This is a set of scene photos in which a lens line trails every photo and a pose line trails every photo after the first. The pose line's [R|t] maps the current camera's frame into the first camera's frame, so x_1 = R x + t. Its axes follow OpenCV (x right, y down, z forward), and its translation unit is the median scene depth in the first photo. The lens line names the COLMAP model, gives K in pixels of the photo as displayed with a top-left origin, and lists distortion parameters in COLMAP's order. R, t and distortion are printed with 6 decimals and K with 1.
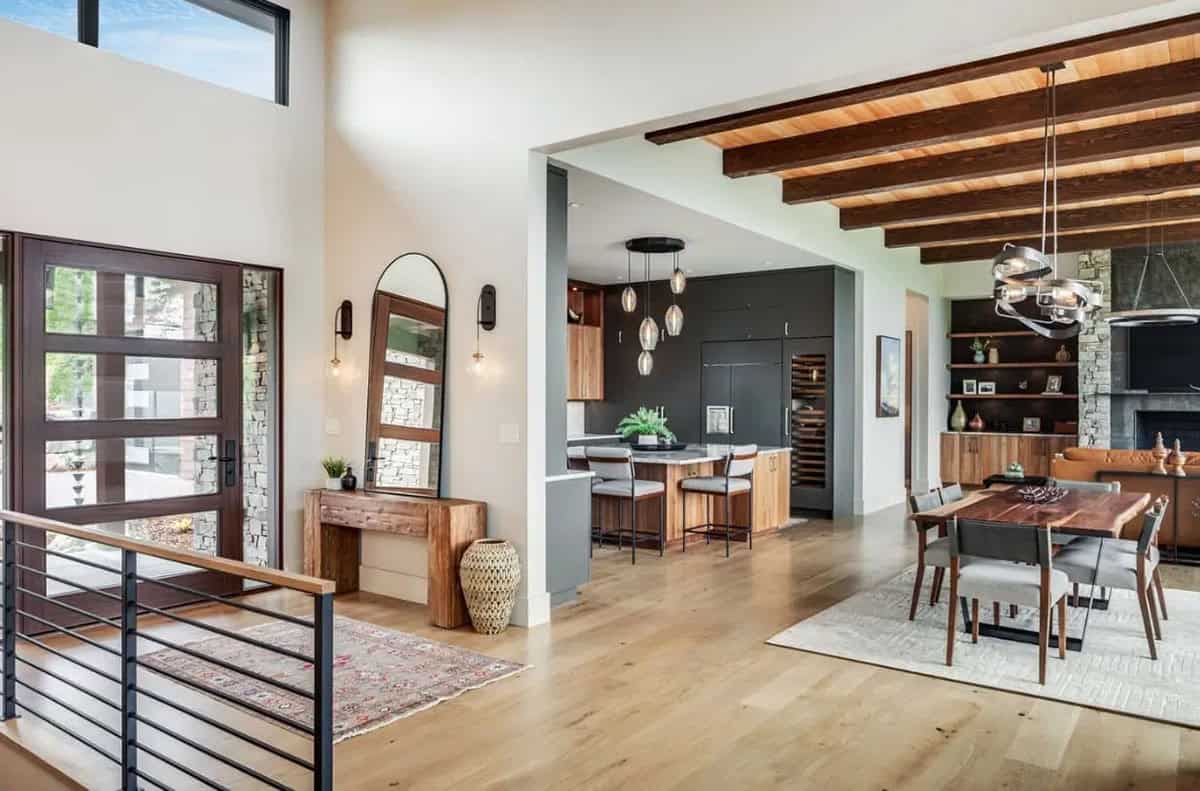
lens RADIAL K [[835.8, 0, 599.8], [0, 835.8, 379.5], [0, 0, 1]] dist [0.000081, 0.000974]
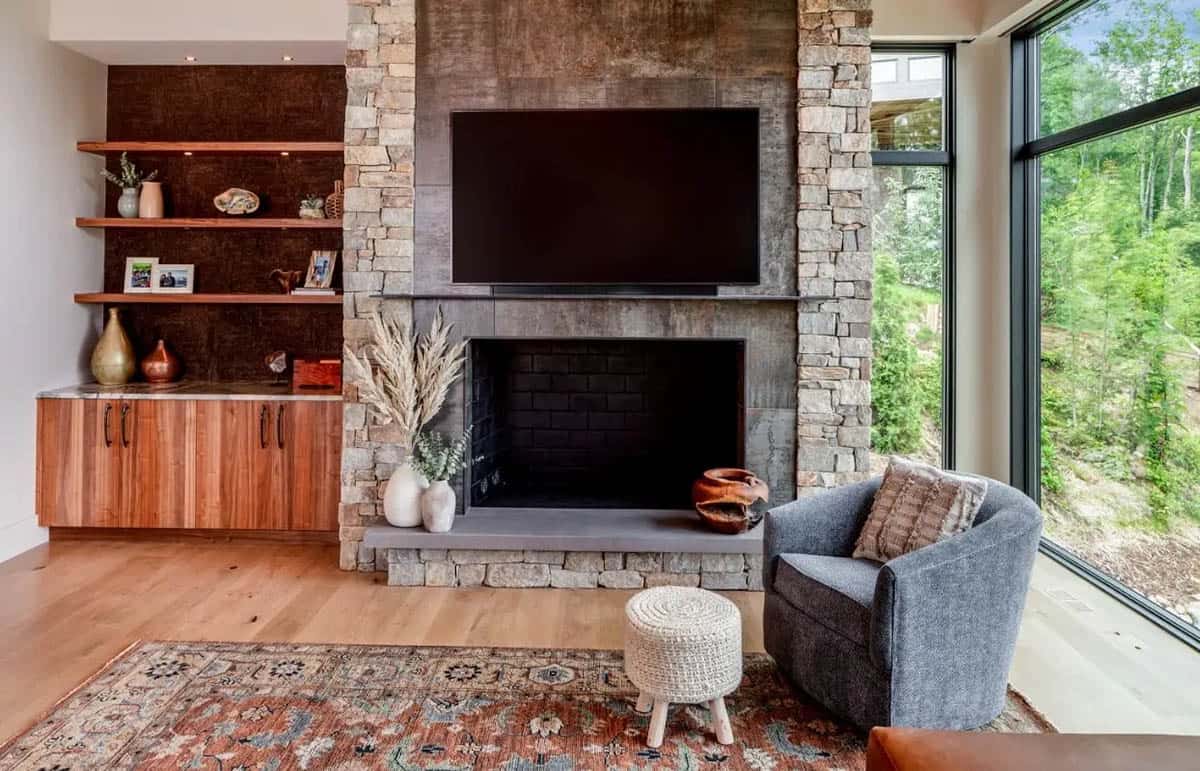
lens RADIAL K [[817.8, 0, 602.5], [0, 817.8, 278.5], [0, 0, 1]] dist [-0.001727, 0.001187]
pose [[0.814232, 0.002765, 0.580532, 0.416359], [-0.013046, 0.999823, 0.013536, 0.002184], [-0.580392, -0.018594, 0.814125, 0.572033]]
